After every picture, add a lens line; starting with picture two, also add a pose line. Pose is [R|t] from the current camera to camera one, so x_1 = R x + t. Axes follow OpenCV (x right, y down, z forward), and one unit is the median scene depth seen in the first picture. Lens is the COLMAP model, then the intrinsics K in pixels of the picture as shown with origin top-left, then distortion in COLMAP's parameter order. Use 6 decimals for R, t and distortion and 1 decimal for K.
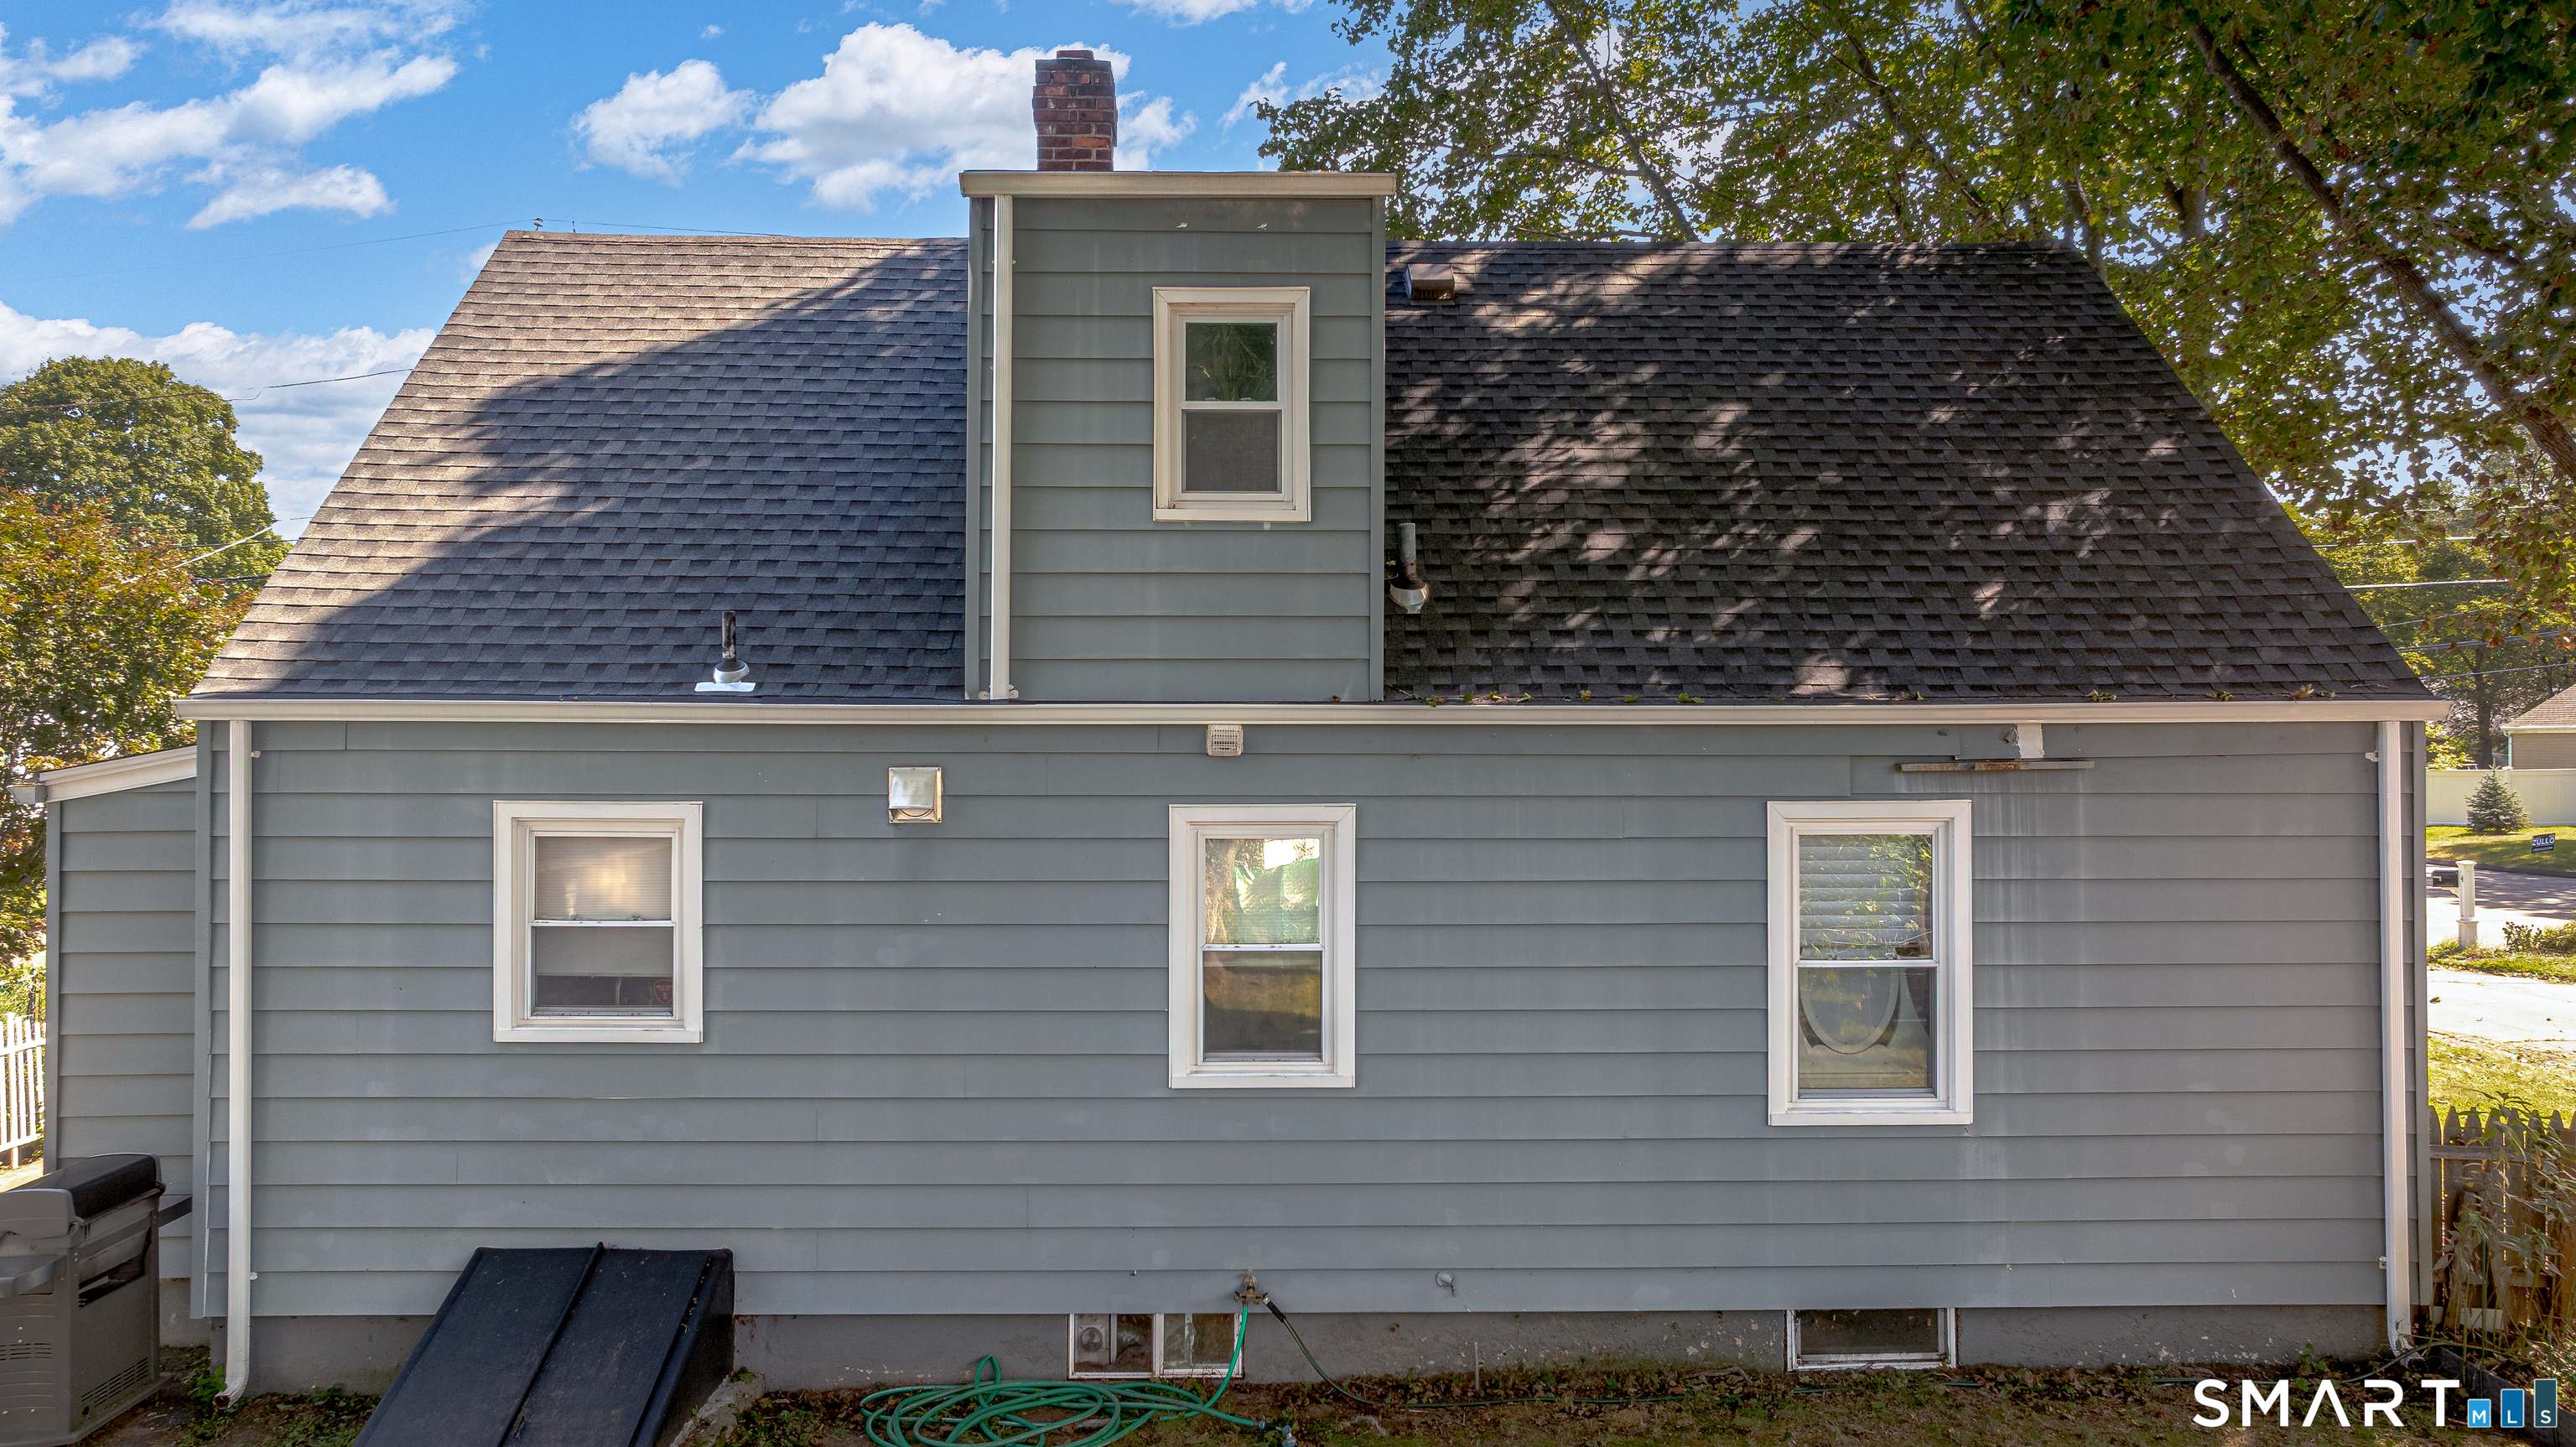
lens RADIAL K [[1926.4, 0, 1288.0], [0, 1926.4, 723.5], [0, 0, 1]] dist [-0.007245, -0.004187]
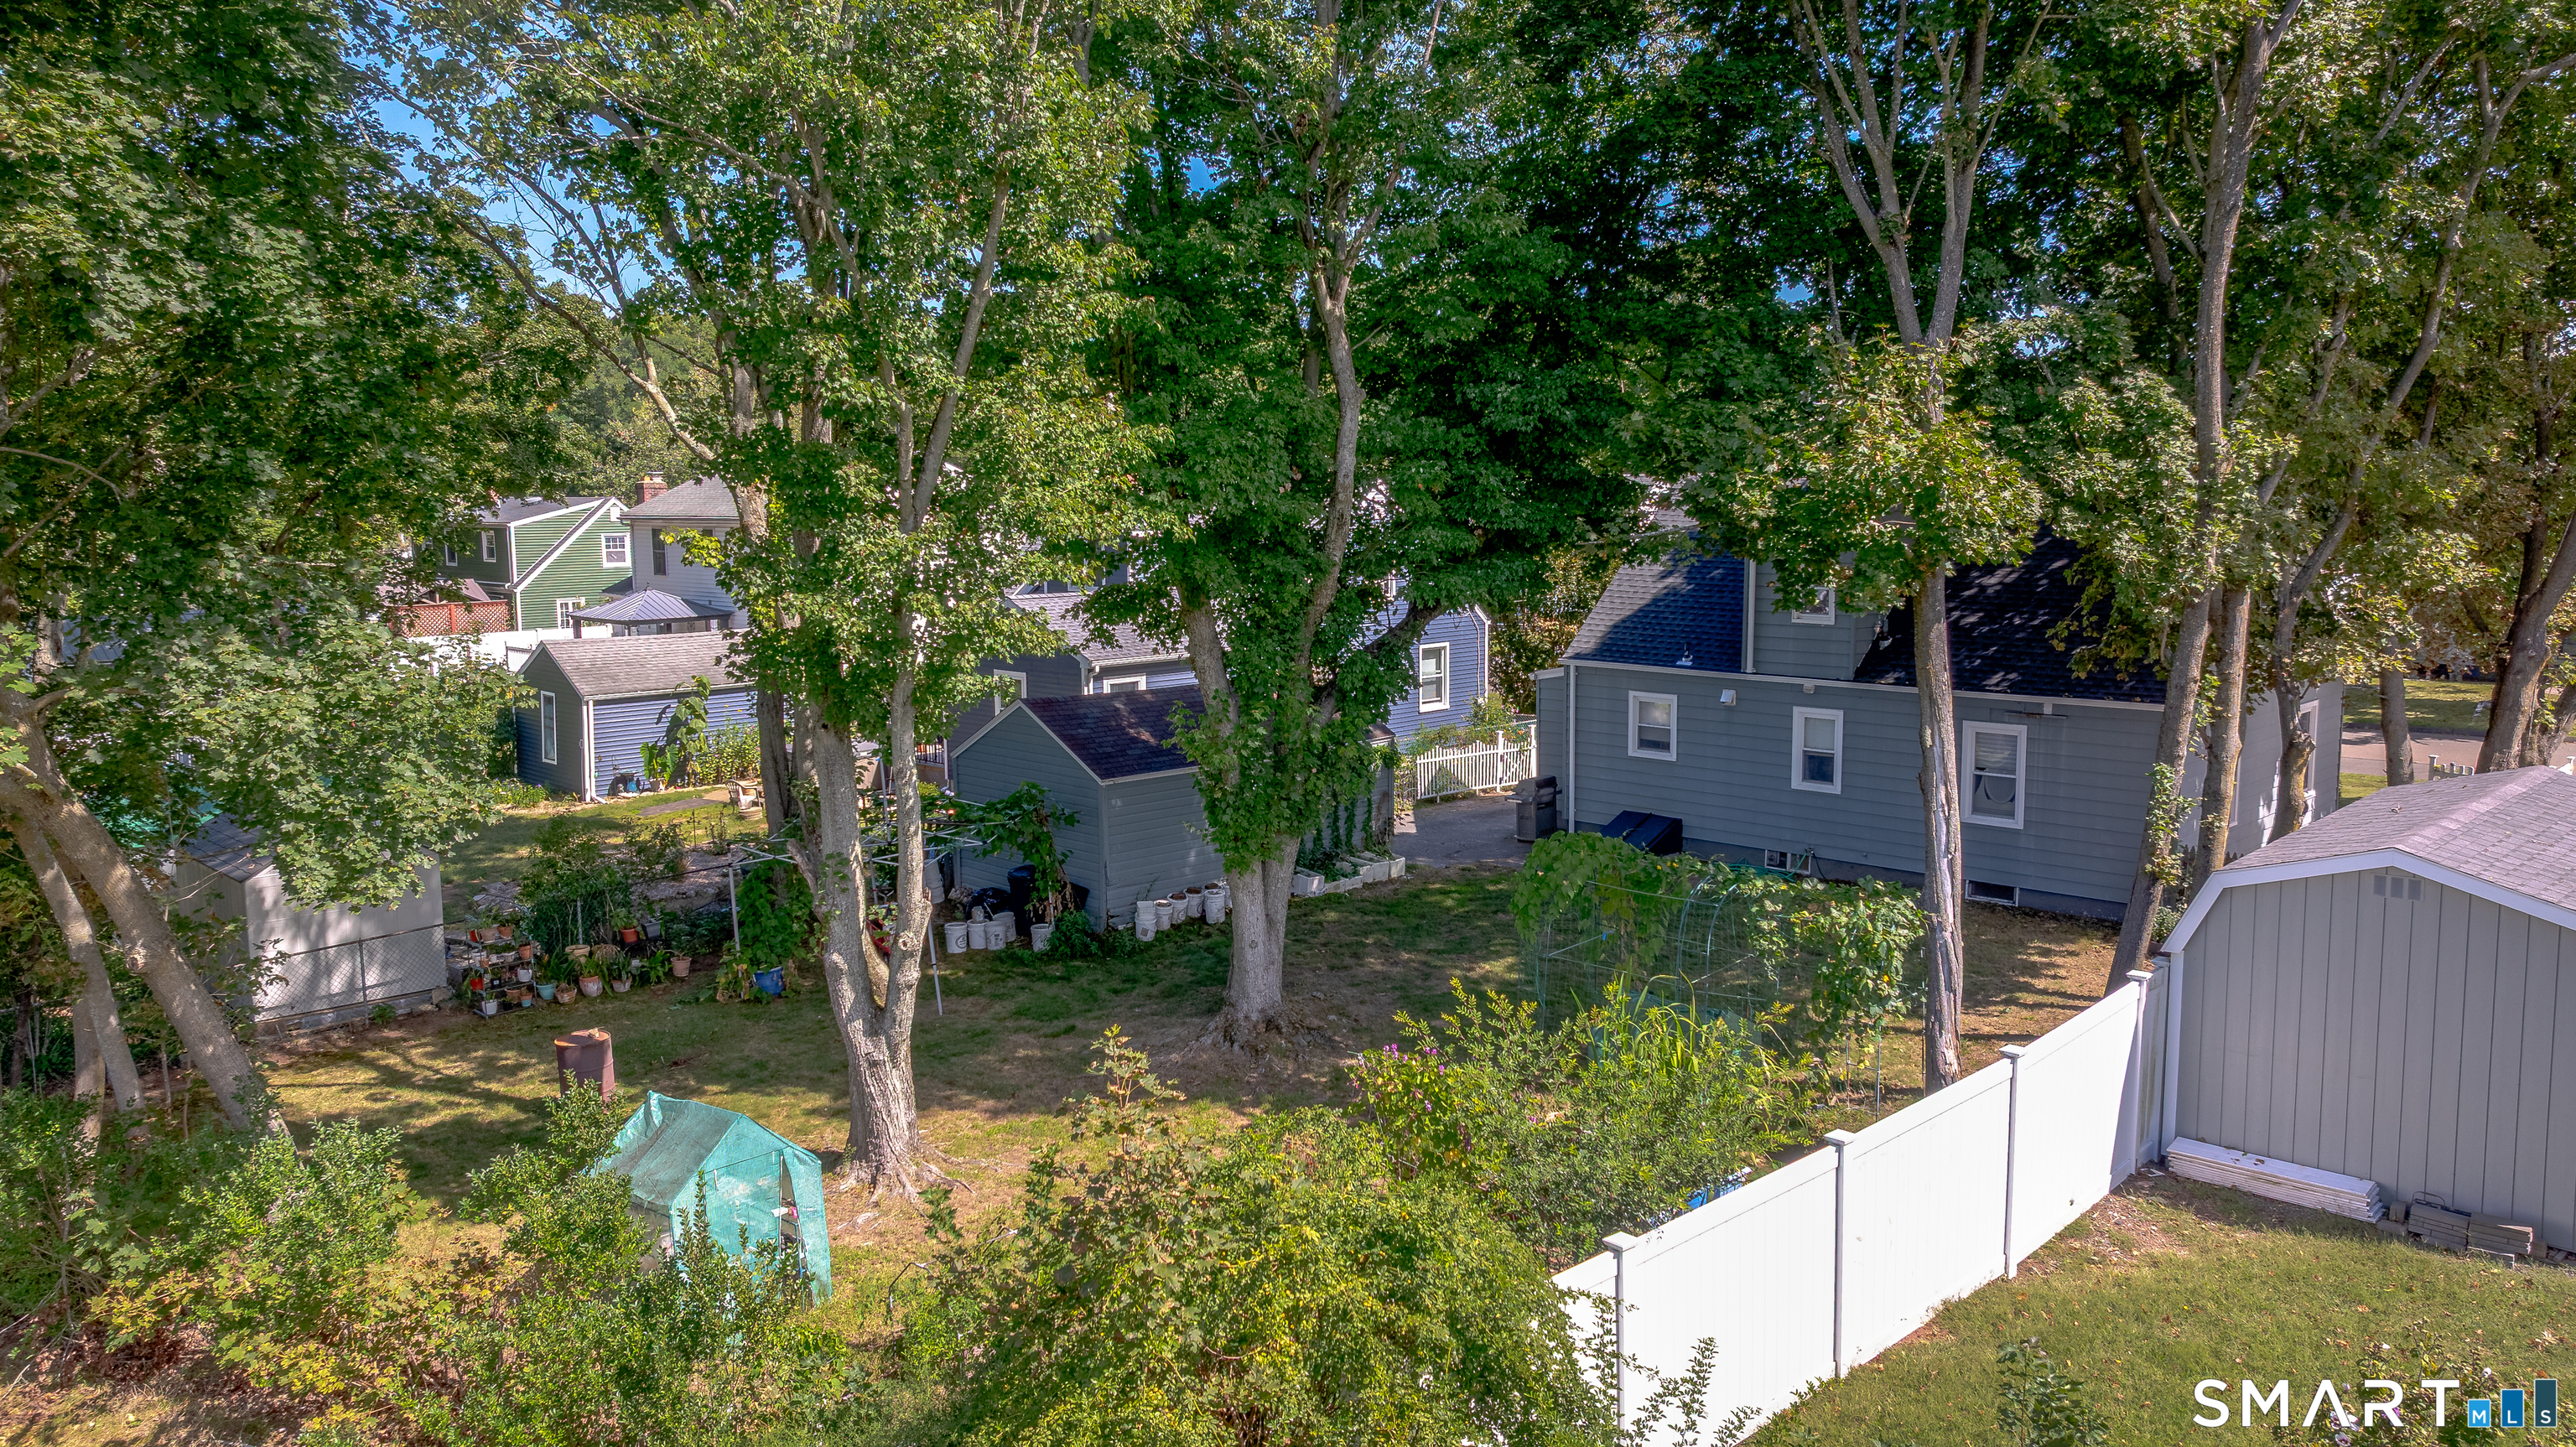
lens RADIAL K [[1926.4, 0, 1288.0], [0, 1926.4, 723.5], [0, 0, 1]] dist [-0.007245, -0.004187]
pose [[0.693401, 0.088756, -0.715065, 1.757617], [0.015186, 0.990364, 0.137654, -0.410418], [0.720392, -0.106309, 0.685371, -1.982077]]
